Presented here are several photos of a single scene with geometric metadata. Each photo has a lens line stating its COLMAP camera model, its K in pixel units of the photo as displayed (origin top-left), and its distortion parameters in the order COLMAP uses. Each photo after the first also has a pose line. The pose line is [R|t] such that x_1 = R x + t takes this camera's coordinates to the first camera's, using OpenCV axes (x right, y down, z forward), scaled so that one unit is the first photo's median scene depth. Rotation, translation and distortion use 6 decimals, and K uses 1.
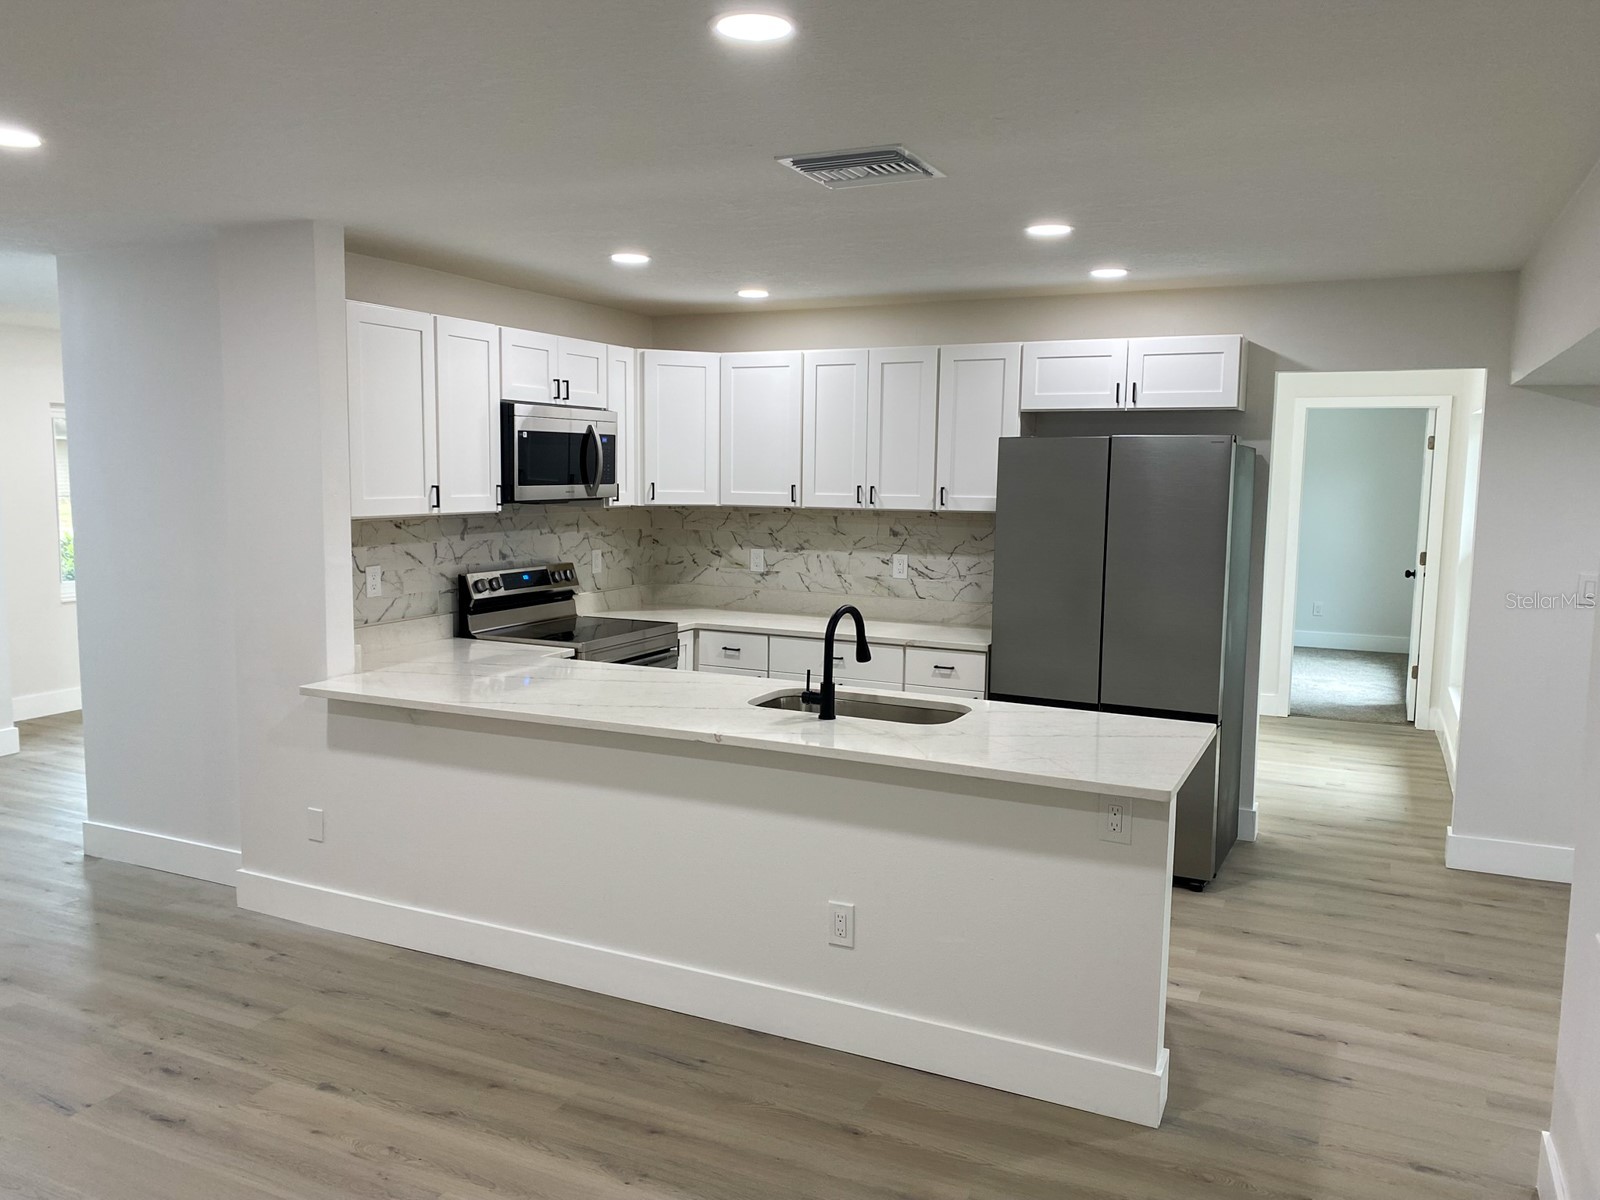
lens RADIAL K [[1212.9, 0, 794.1], [0, 1212.9, 582.7], [0, 0, 1]] dist [0.033125, -0.029482]
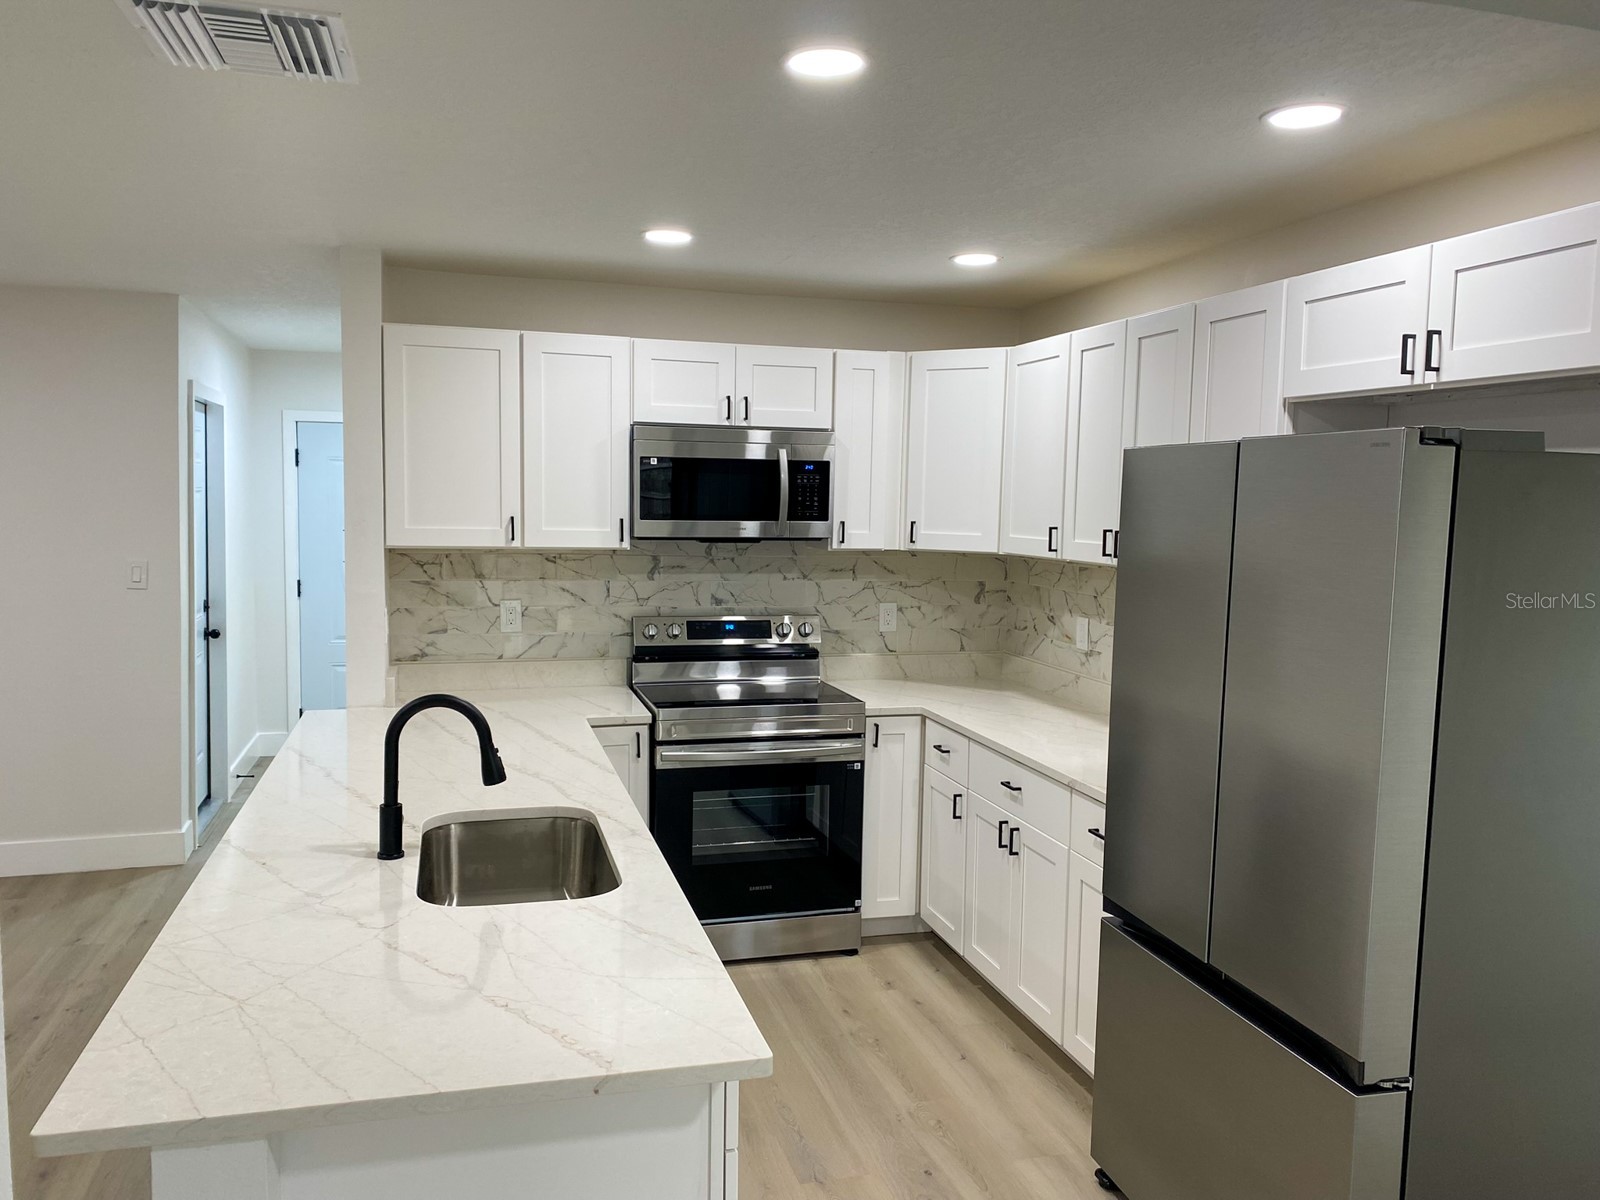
lens RADIAL K [[1212.9, 0, 798.9], [0, 1212.9, 587.0], [0, 0, 1]] dist [0.033125, -0.029482]
pose [[0.663919, 0.057417, -0.745597, 0.429105], [-0.082189, 0.996610, 0.003561, -0.038018], [0.743274, 0.058915, 0.666387, 0.436563]]
